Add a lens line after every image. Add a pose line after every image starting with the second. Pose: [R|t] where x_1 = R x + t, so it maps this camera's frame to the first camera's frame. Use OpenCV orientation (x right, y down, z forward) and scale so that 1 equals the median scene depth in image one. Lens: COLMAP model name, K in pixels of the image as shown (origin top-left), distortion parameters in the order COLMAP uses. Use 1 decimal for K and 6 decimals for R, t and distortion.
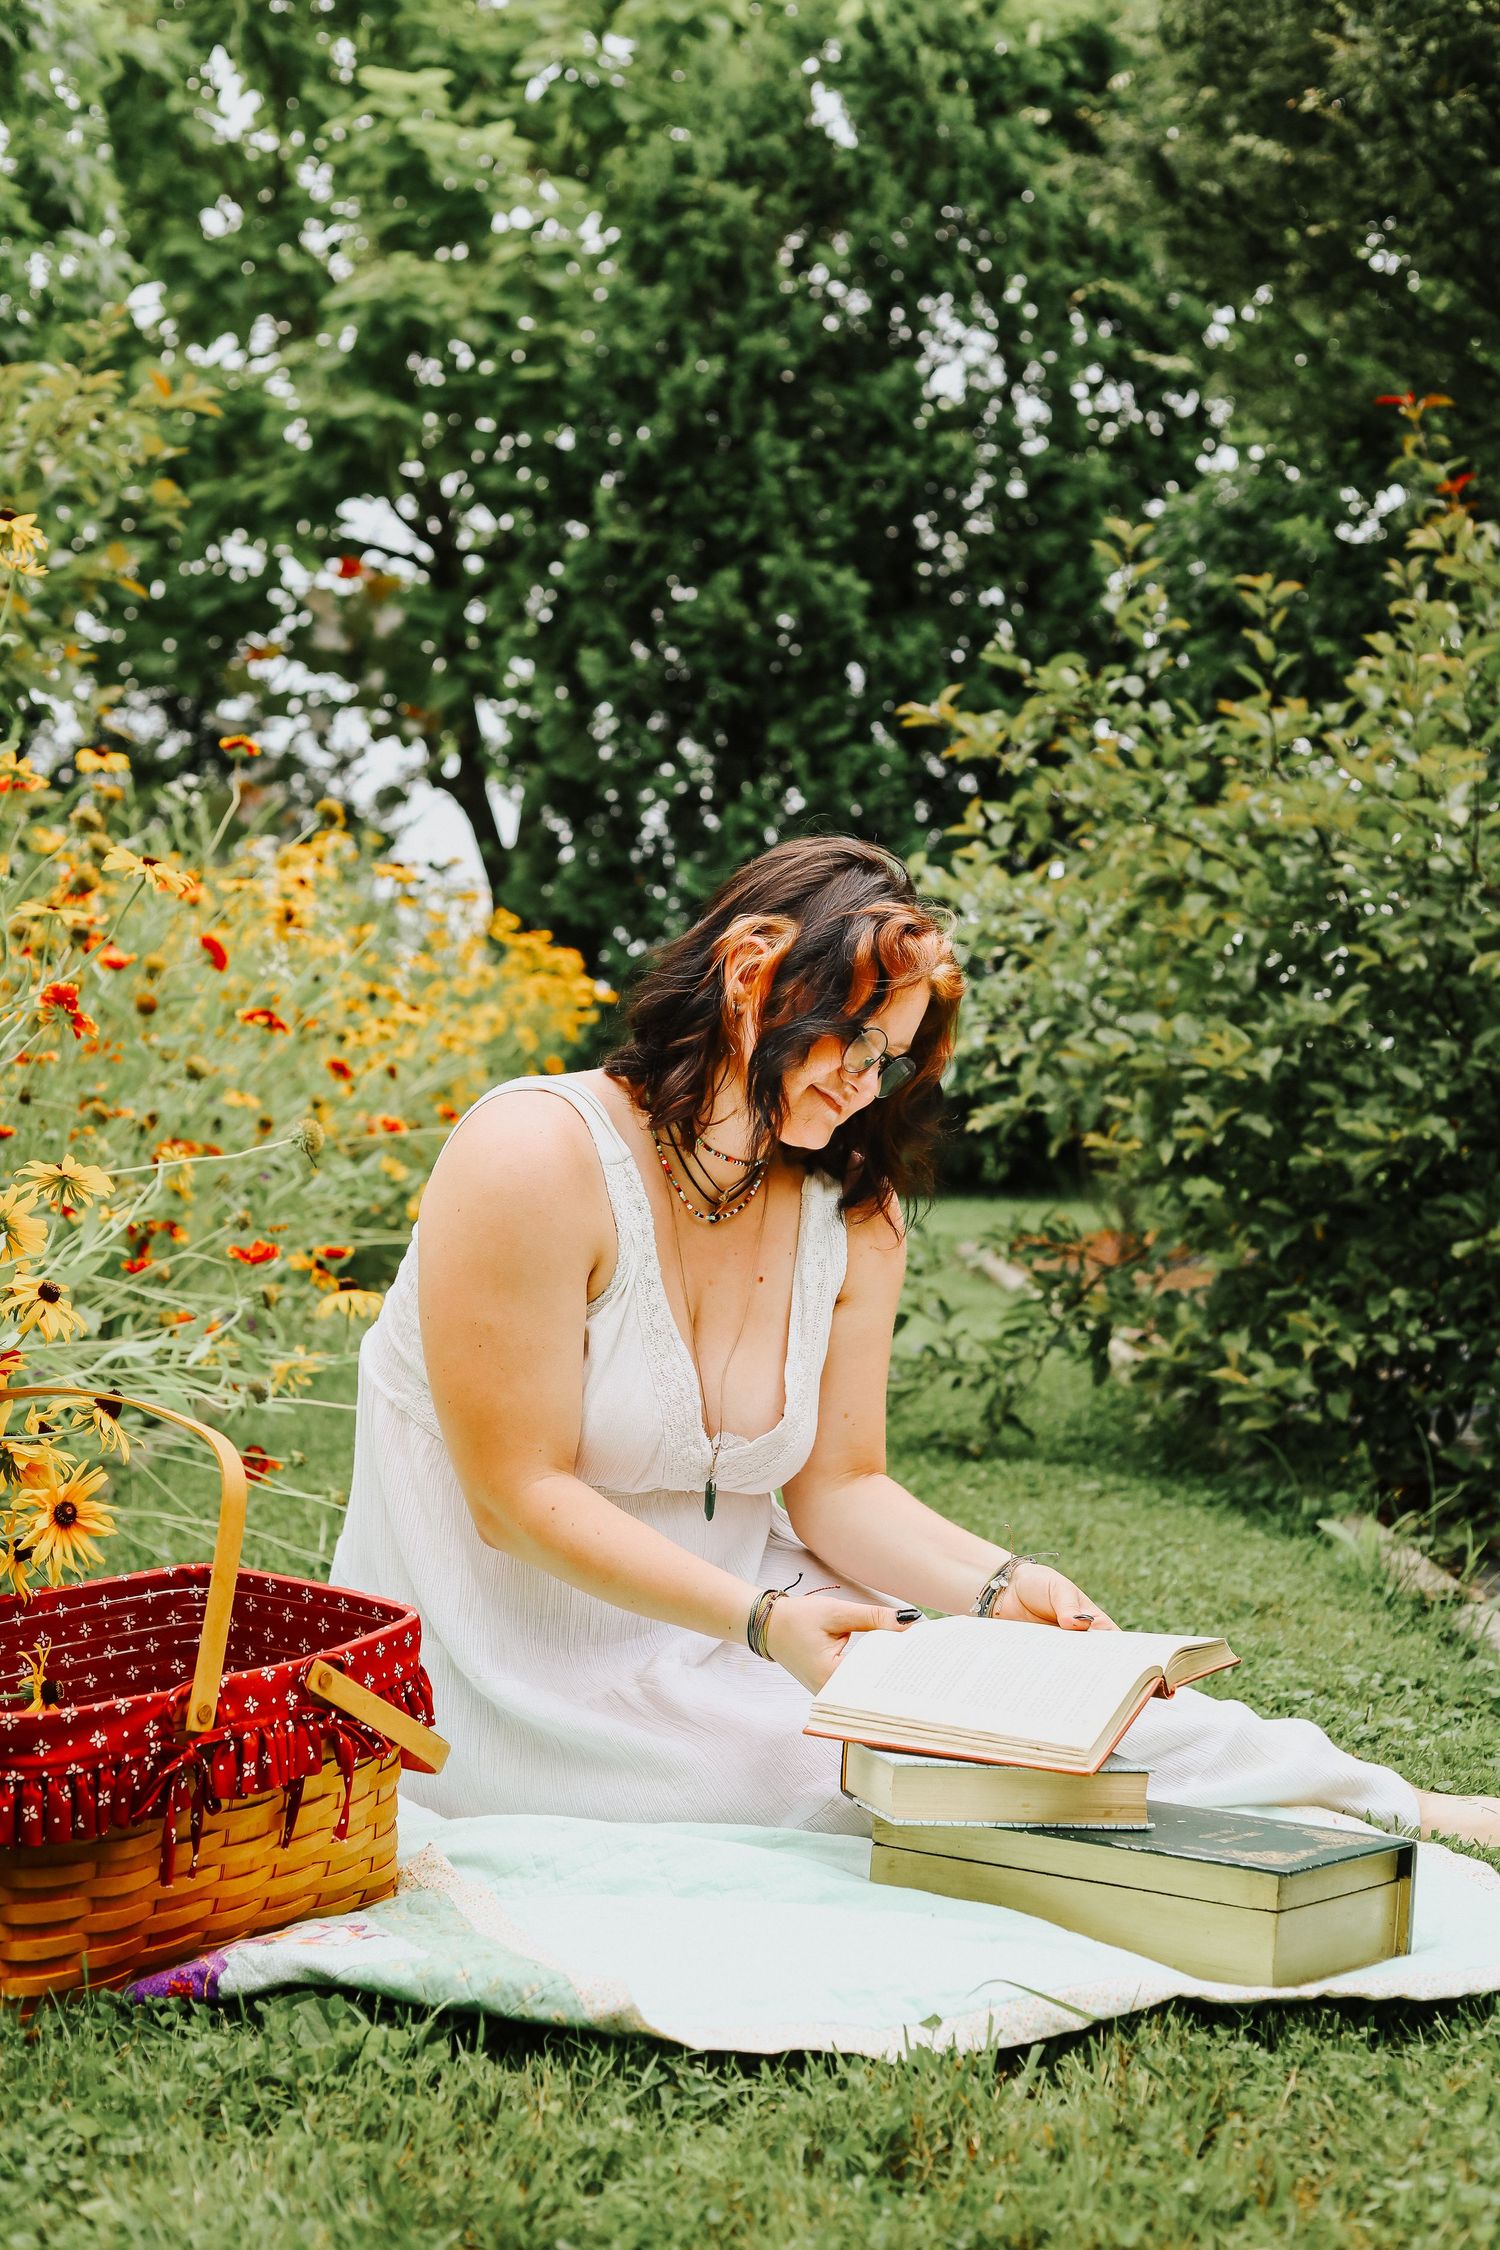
lens RADIAL K [[3197.9, 0, 752.6], [0, 3197.9, 1120.3], [0, 0, 1]] dist [-0.188273, 0.000000]
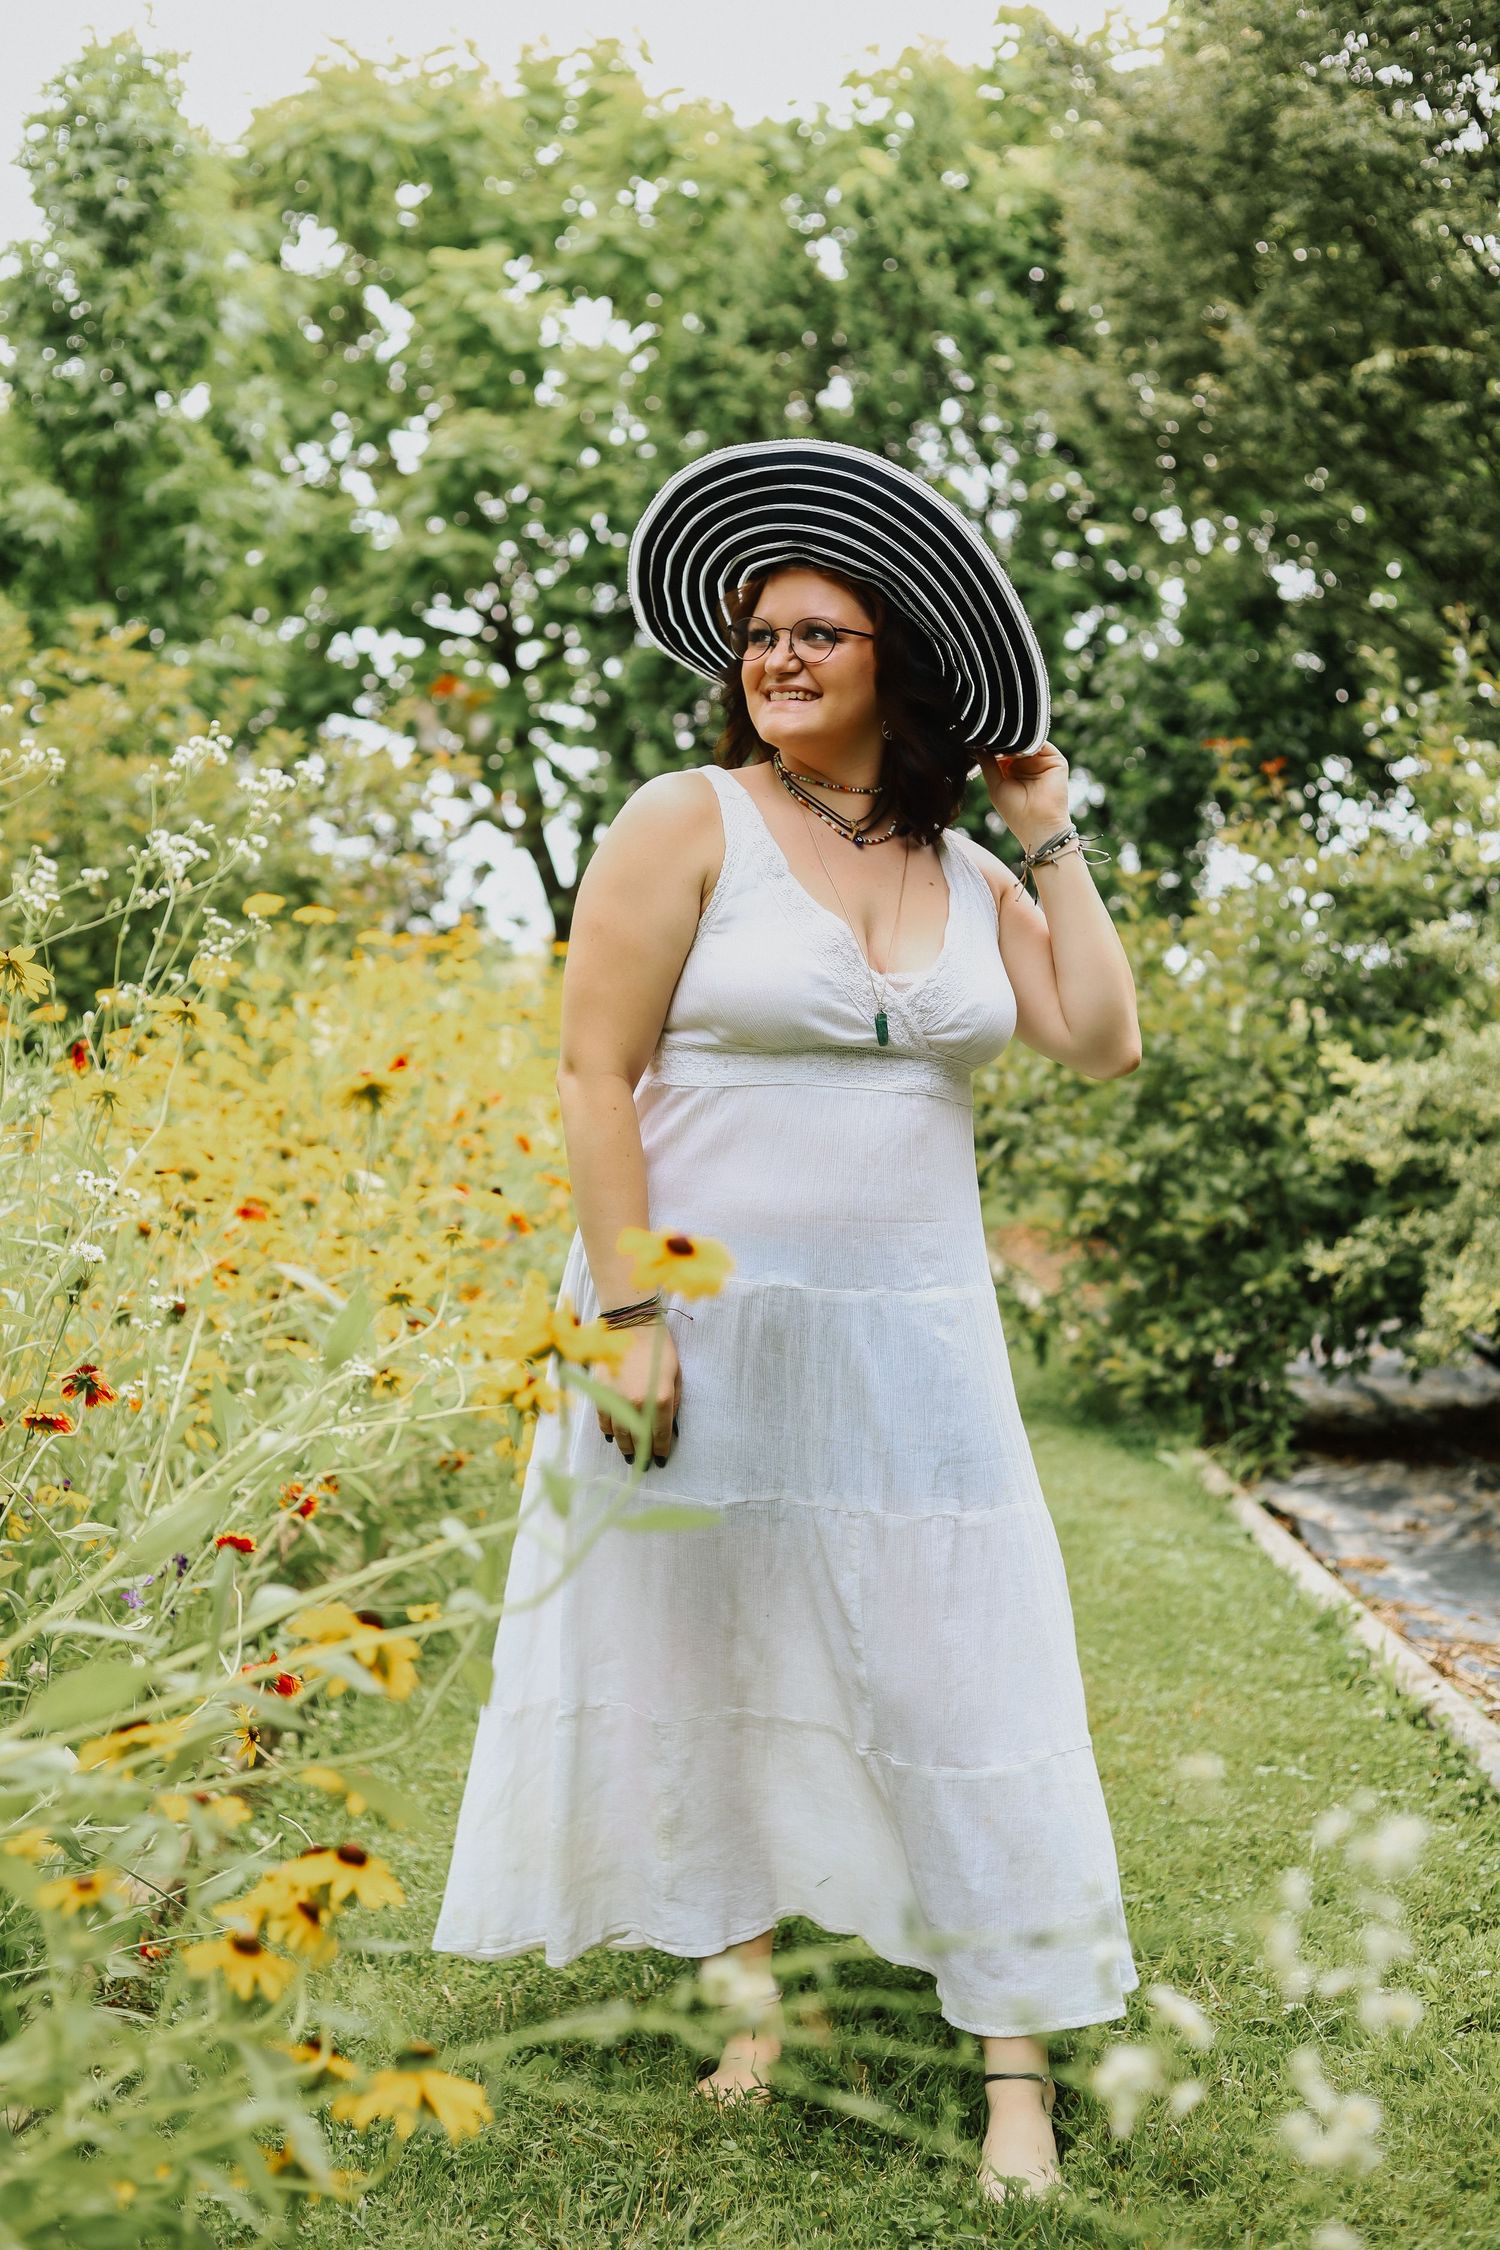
lens RADIAL K [[3197.9, 0, 747.8], [0, 3197.9, 1128.8], [0, 0, 1]] dist [-0.188273, 0.000000]
pose [[0.999764, -0.021396, -0.003774, -0.029255], [0.021468, 0.999563, 0.020335, -0.075630], [0.003337, -0.020411, 0.999786, -0.615093]]
